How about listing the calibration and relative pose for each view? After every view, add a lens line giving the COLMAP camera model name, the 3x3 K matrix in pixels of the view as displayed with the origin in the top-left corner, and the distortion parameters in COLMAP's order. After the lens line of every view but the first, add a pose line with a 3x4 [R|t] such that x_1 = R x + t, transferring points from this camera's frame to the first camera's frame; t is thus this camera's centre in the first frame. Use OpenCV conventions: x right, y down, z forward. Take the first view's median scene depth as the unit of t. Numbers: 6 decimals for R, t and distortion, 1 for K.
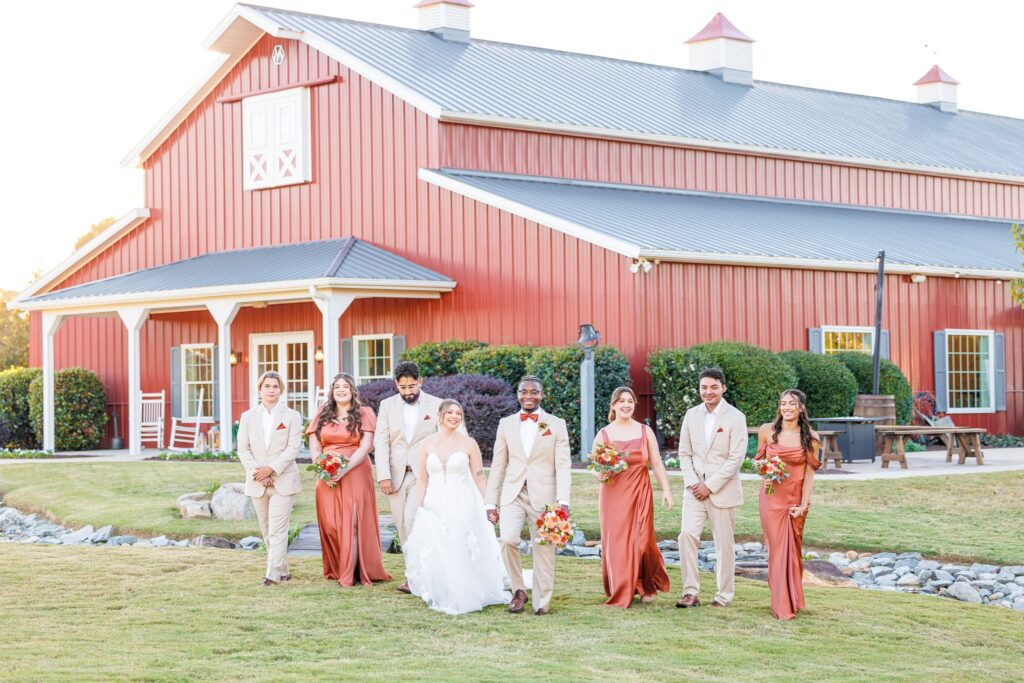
lens RADIAL K [[2130.9, 0, 512.0], [0, 2130.9, 341.5], [0, 0, 1]] dist [0.034977, -0.148177]
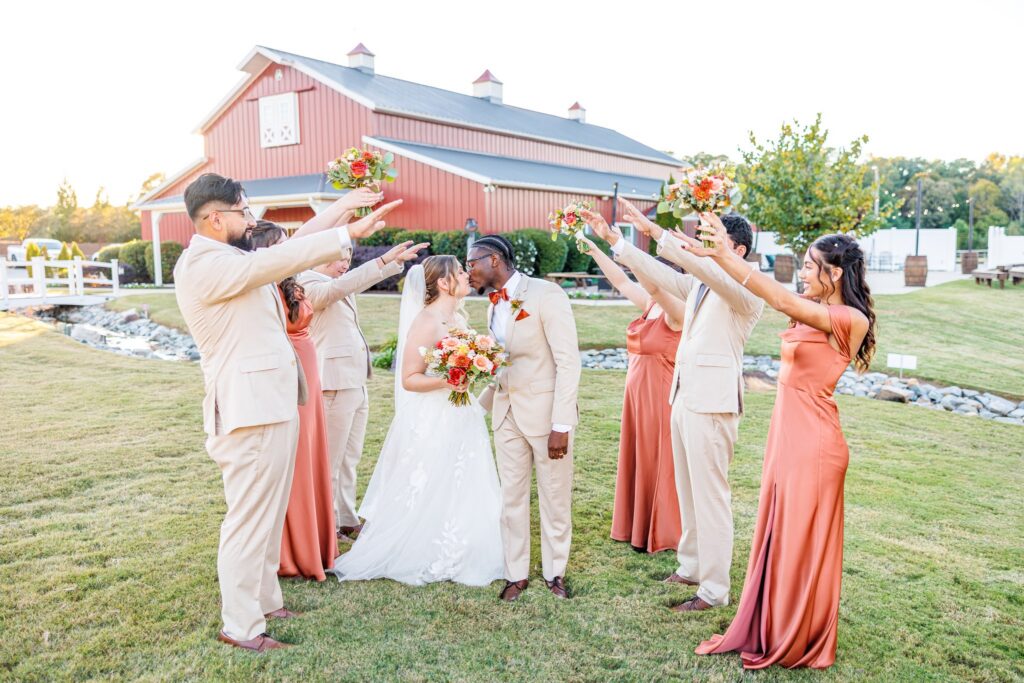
lens RADIAL K [[847.5, 0, 512.0], [0, 847.5, 341.5], [0, 0, 1]] dist [-0.009272, -0.000740]
pose [[0.977891, -0.021931, 0.207960, -0.070212], [-0.005424, 0.991490, 0.130067, 0.001729], [-0.209043, -0.128319, 0.969451, 0.202054]]
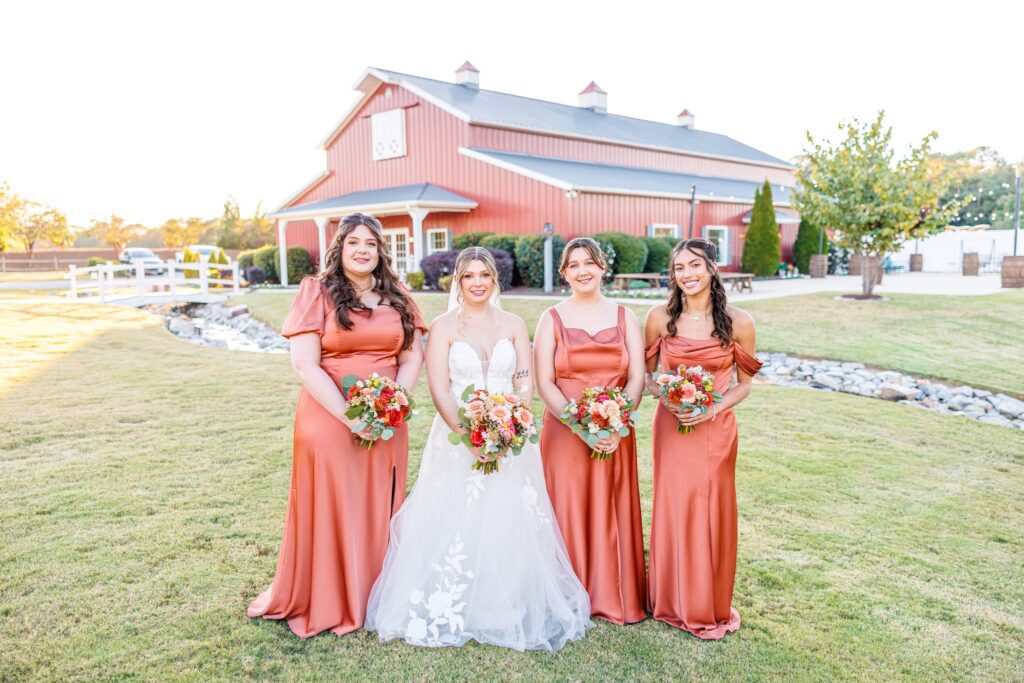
lens RADIAL K [[812.3, 0, 512.0], [0, 812.3, 341.5], [0, 0, 1]] dist [0.005269, 0.000741]
pose [[0.999216, -0.007643, 0.038844, -0.023137], [0.002637, 0.991856, 0.127339, 0.004338], [-0.039501, -0.127136, 0.991098, 0.189730]]
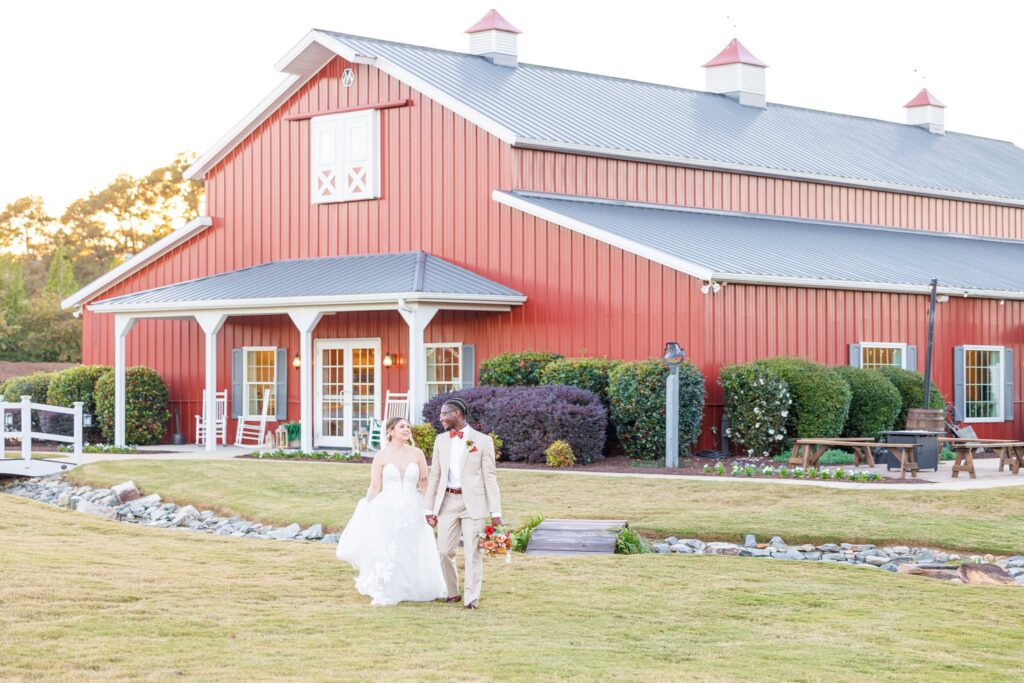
lens RADIAL K [[2183.1, 0, 512.0], [0, 2183.1, 341.5], [0, 0, 1]] dist [-0.048654, -0.250431]
pose [[0.998379, 0.015366, 0.054809, -0.087828], [-0.015821, 0.999844, 0.007876, -0.012781], [-0.054679, -0.008731, 0.998466, -0.096250]]
